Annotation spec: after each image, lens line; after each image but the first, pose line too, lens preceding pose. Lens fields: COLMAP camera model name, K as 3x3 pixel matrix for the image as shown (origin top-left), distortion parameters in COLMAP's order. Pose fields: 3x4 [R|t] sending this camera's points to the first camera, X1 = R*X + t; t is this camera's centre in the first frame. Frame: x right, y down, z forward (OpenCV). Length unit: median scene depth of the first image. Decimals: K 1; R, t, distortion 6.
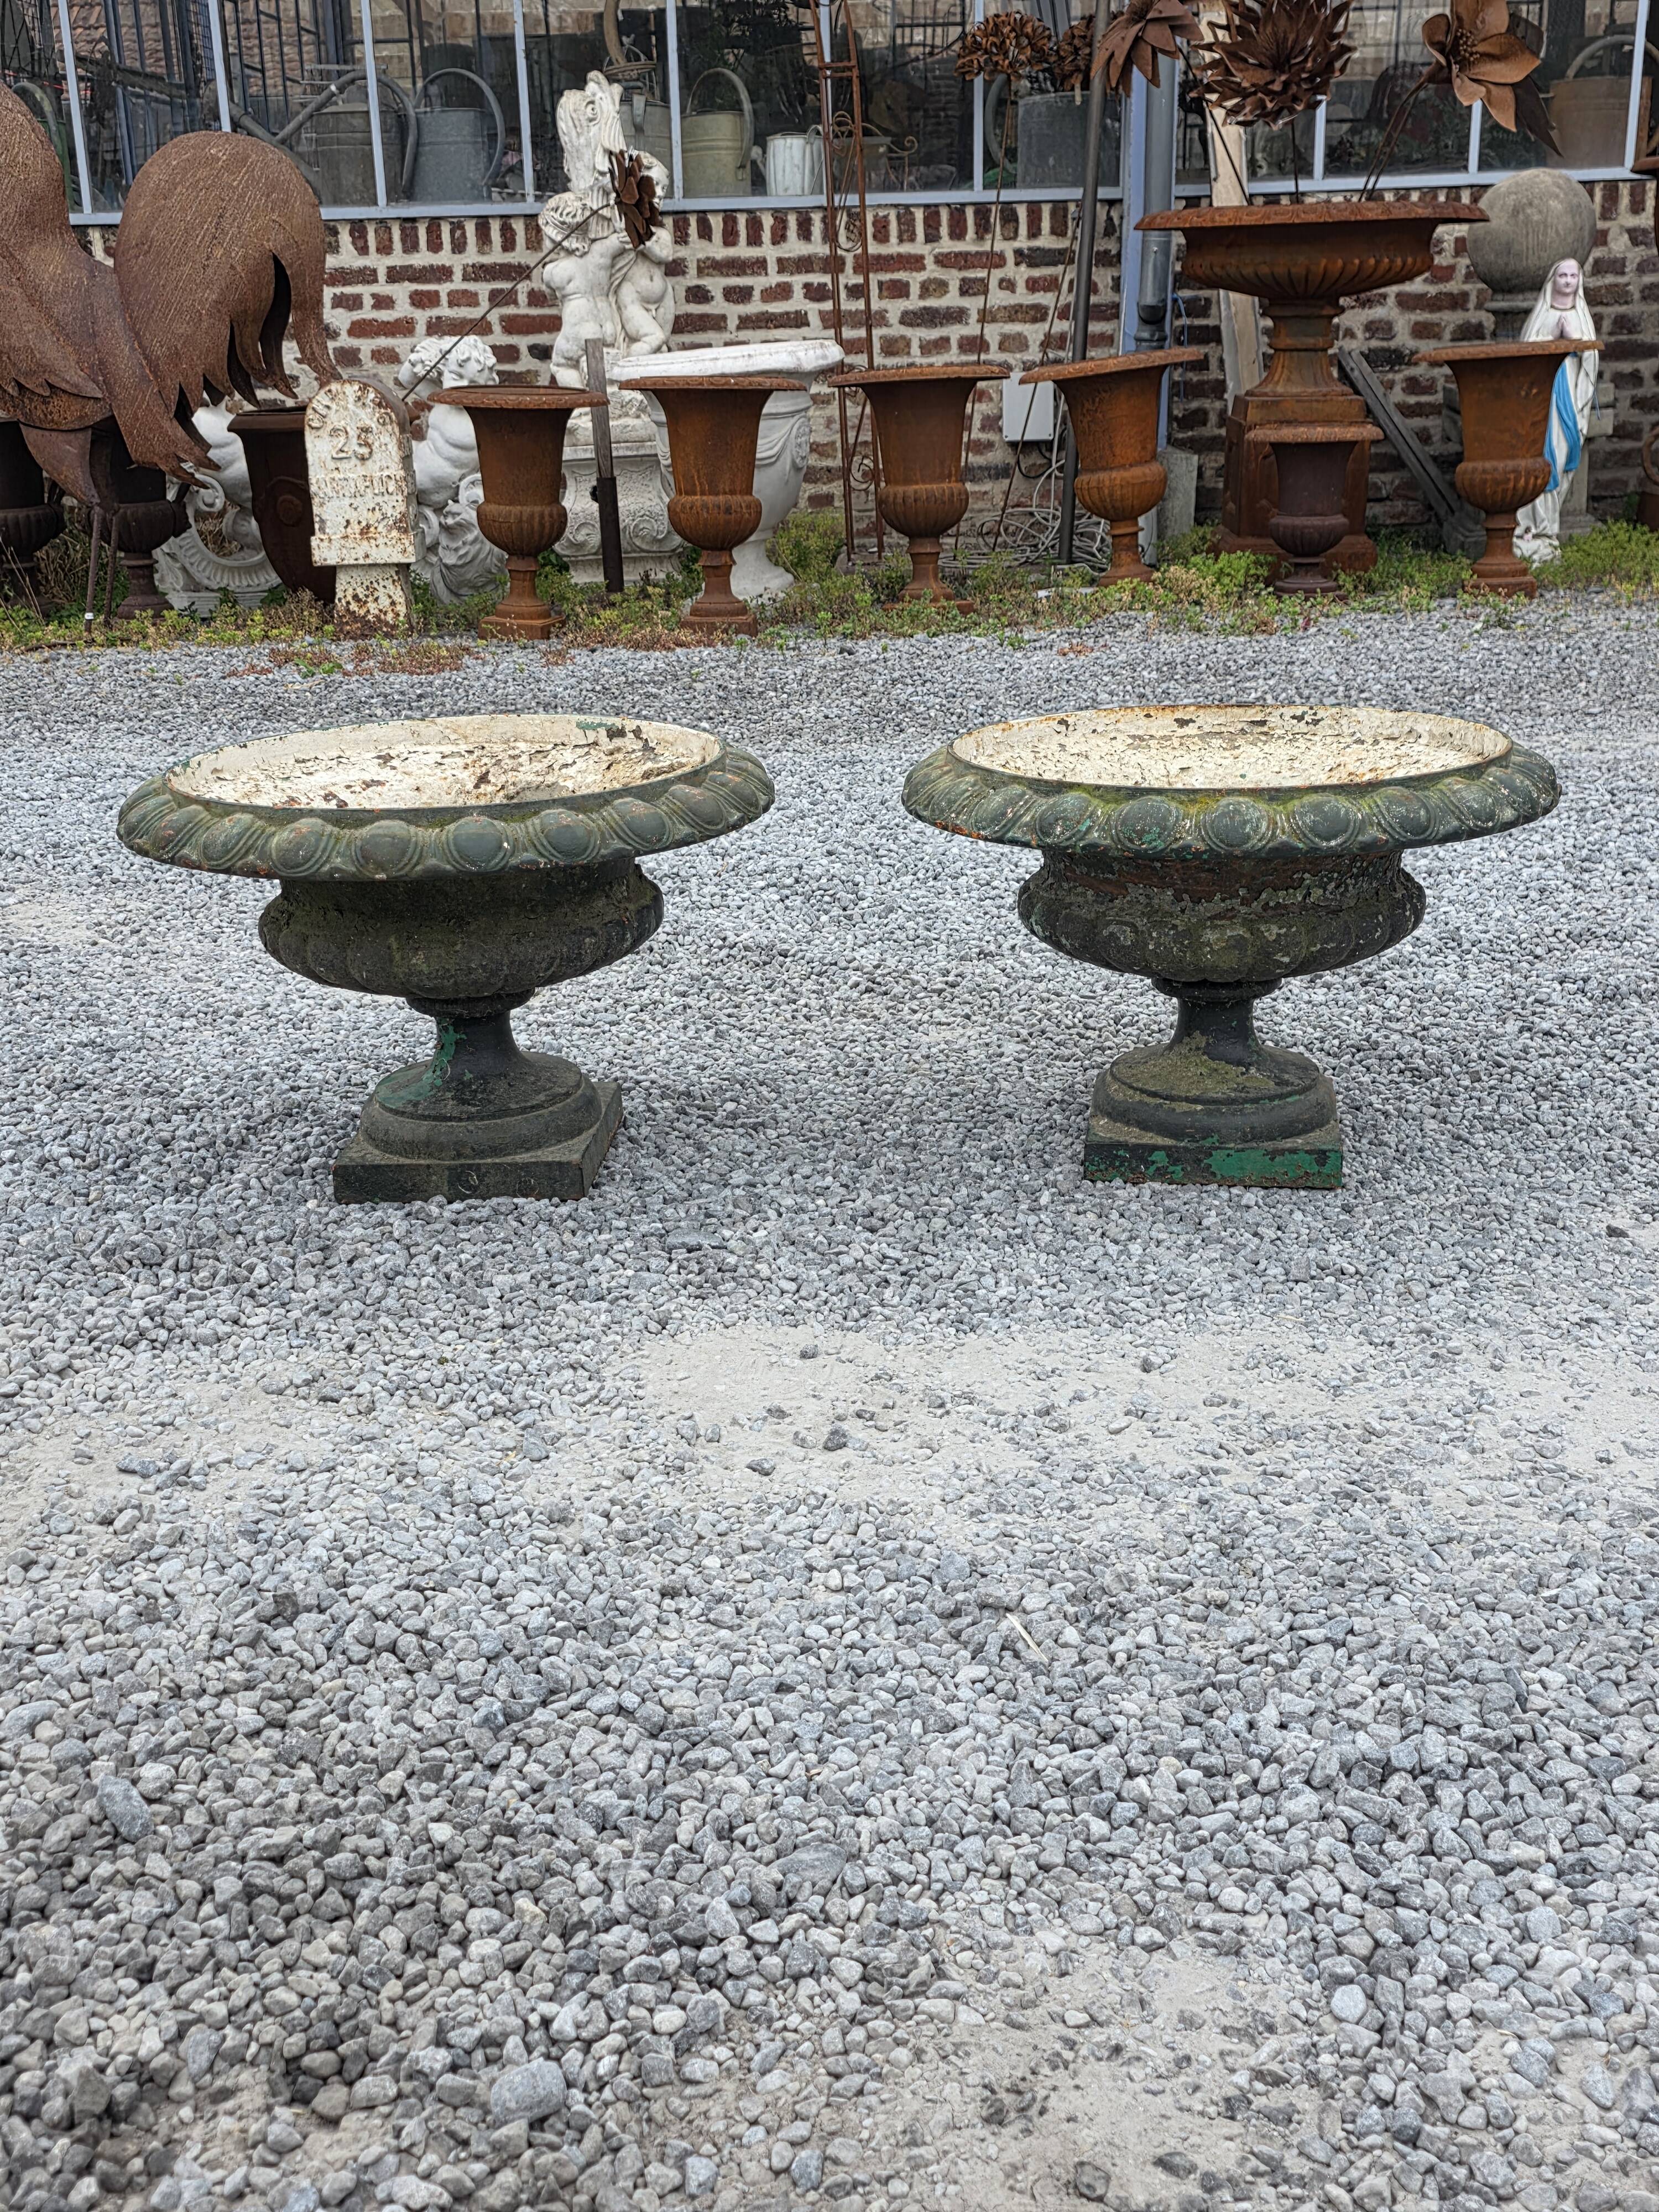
lens RADIAL K [[2301.2, 0, 840.7], [0, 2301.2, 1108.5], [0, 0, 1]] dist [0.136340, -0.320409]
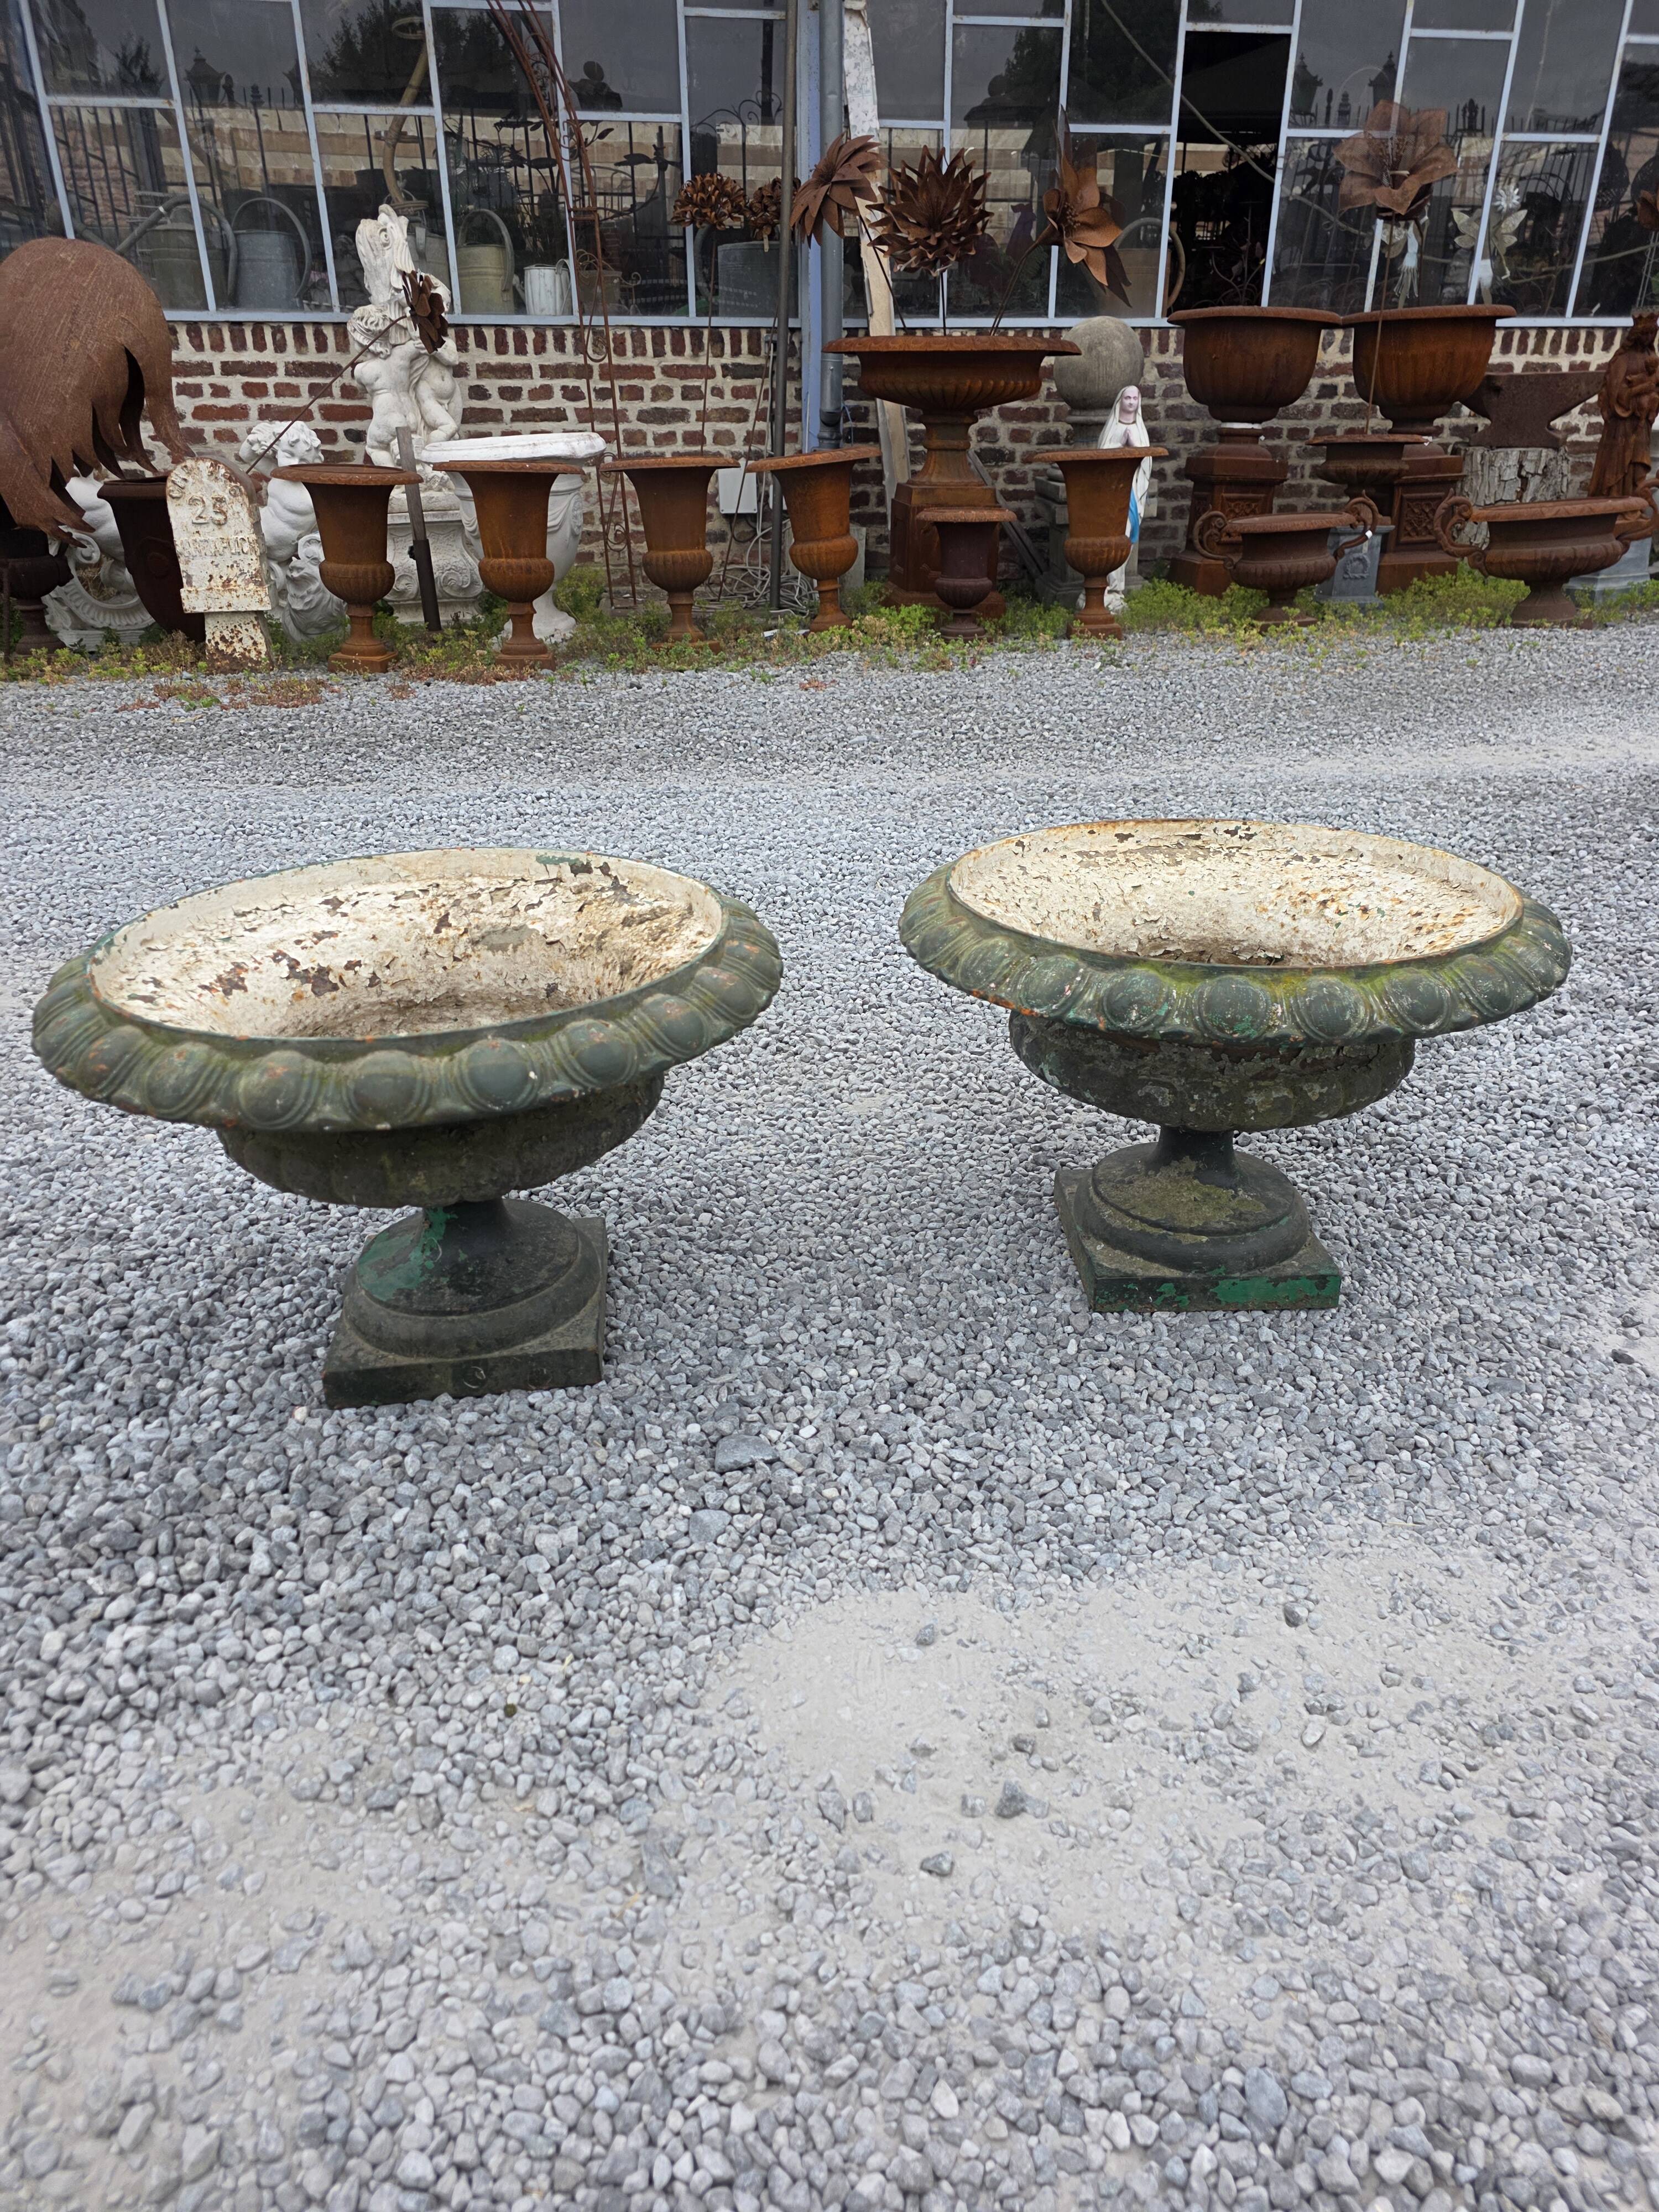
lens RADIAL K [[1472.1, 0, 852.4], [0, 1472.1, 1098.5], [0, 0, 1]] dist [0.061634, -0.052134]
pose [[0.981380, -0.060841, 0.182185, -0.090759], [0.041749, 0.993398, 0.106855, -0.111012], [-0.187484, -0.097259, 0.977441, 0.314793]]
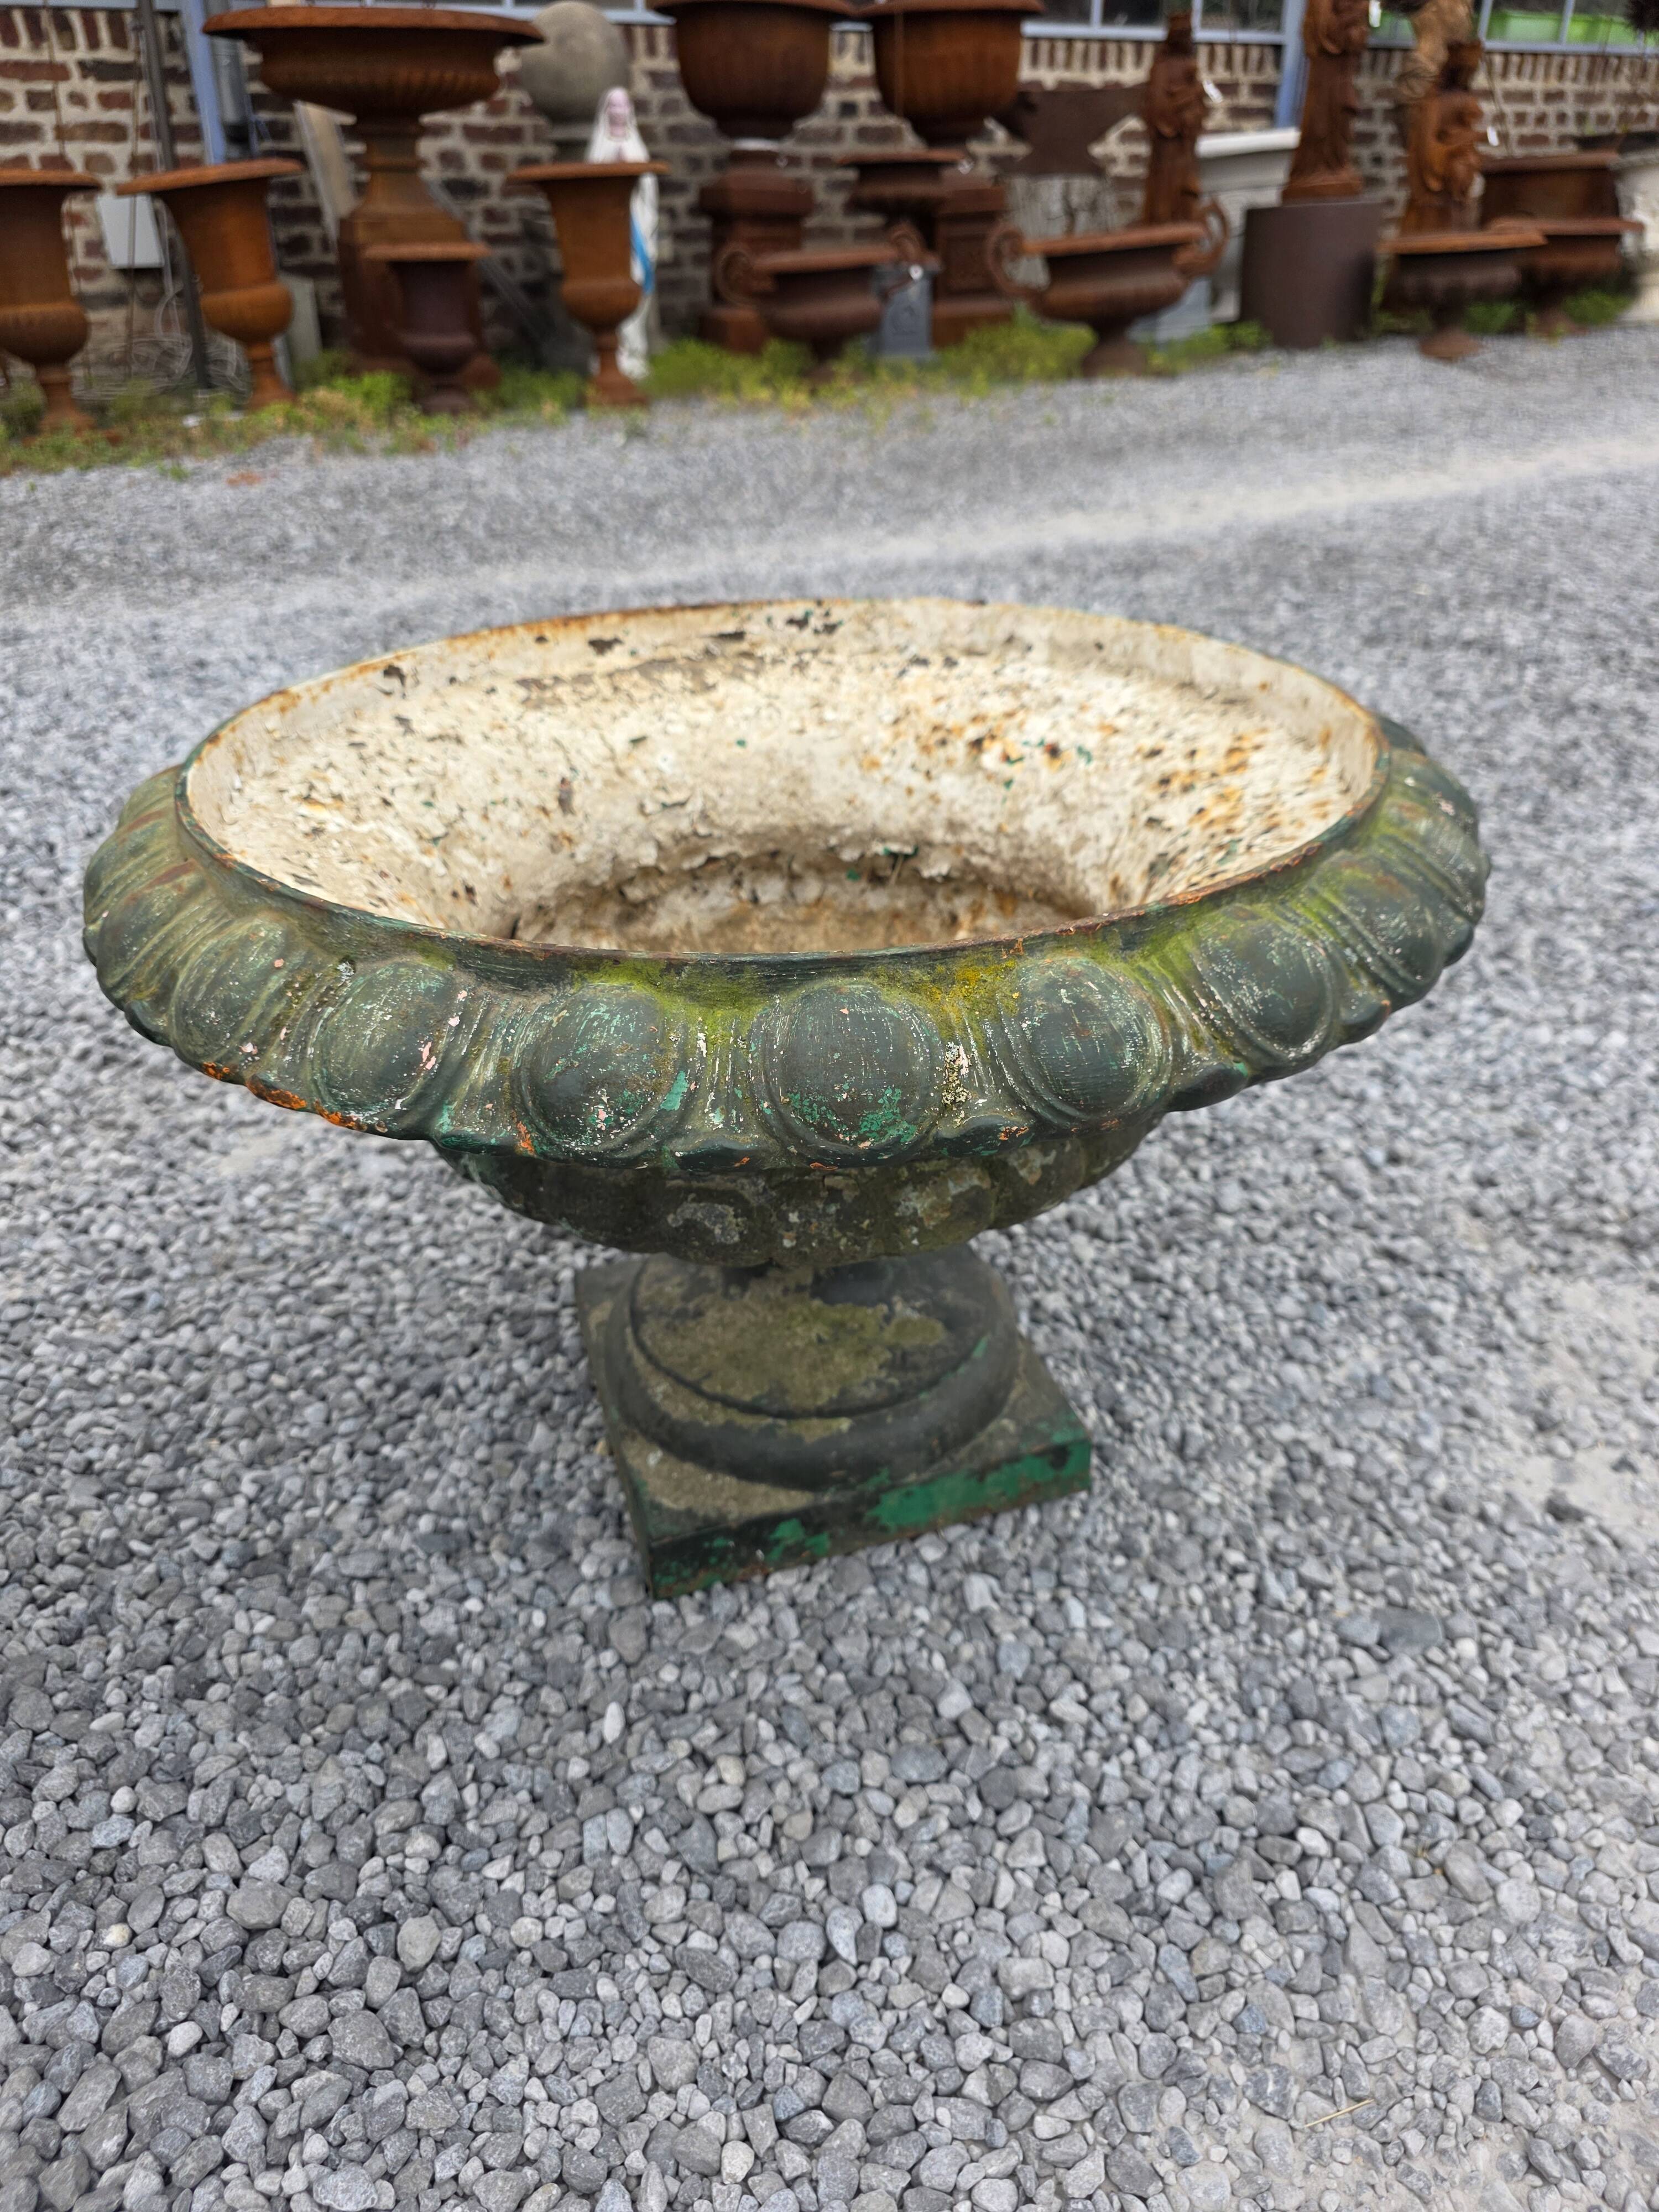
lens RADIAL K [[1508.4, 0, 844.6], [0, 1508.4, 1108.0], [0, 0, 1]] dist [0.020120, -0.018702]
pose [[0.890645, -0.221592, 0.397049, 0.026865], [0.133438, 0.962142, 0.237647, -0.122583], [-0.434678, -0.158678, 0.886497, 0.561718]]
